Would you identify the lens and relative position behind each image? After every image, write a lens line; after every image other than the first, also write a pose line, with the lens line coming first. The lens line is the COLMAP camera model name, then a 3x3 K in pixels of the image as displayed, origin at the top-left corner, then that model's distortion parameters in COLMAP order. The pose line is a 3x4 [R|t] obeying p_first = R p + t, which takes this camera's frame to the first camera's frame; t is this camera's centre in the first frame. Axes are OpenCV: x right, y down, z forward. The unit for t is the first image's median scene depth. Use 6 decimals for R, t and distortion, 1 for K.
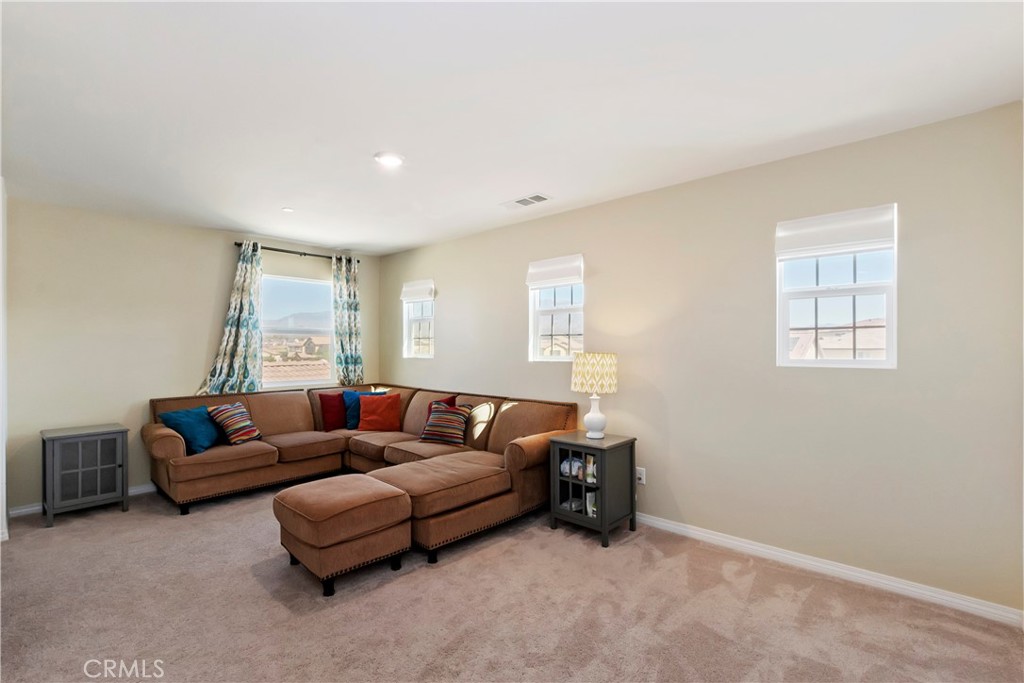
lens RADIAL K [[470.8, 0, 512.0], [0, 470.8, 341.5], [0, 0, 1]] dist [-0.021578, 0.000086]
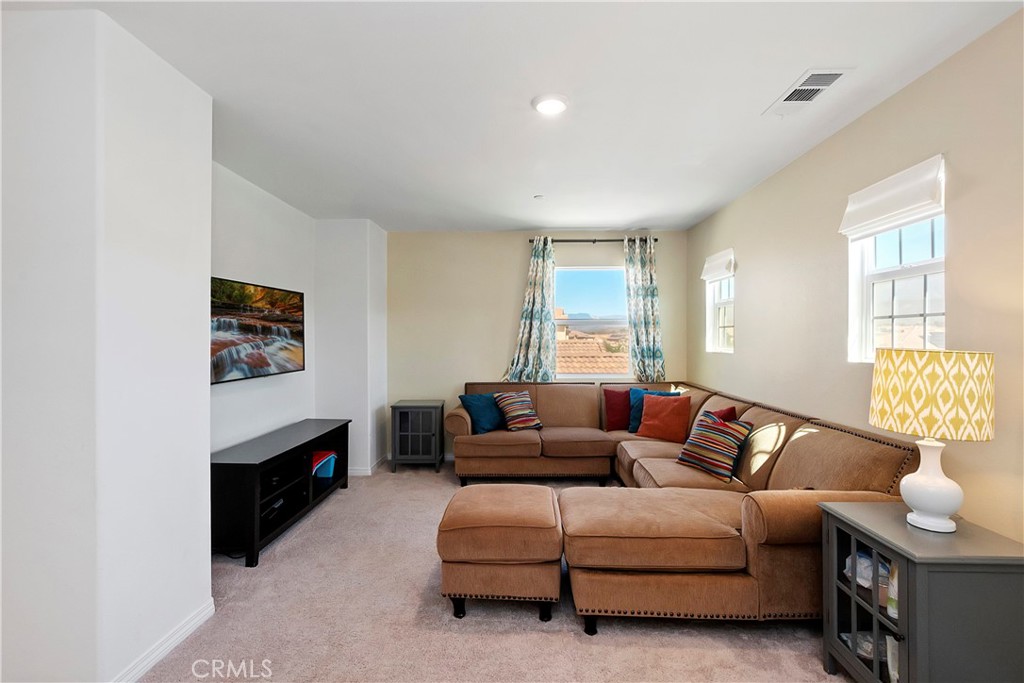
lens RADIAL K [[474.5, 0, 500.0], [0, 474.5, 336.6], [0, 0, 1]] dist [-0.014913, -0.000148]
pose [[0.643139, -0.003269, -0.765742, 0.187858], [0.008777, 0.999957, 0.003102, 0.003647], [0.765699, -0.008716, 0.643140, 0.259142]]
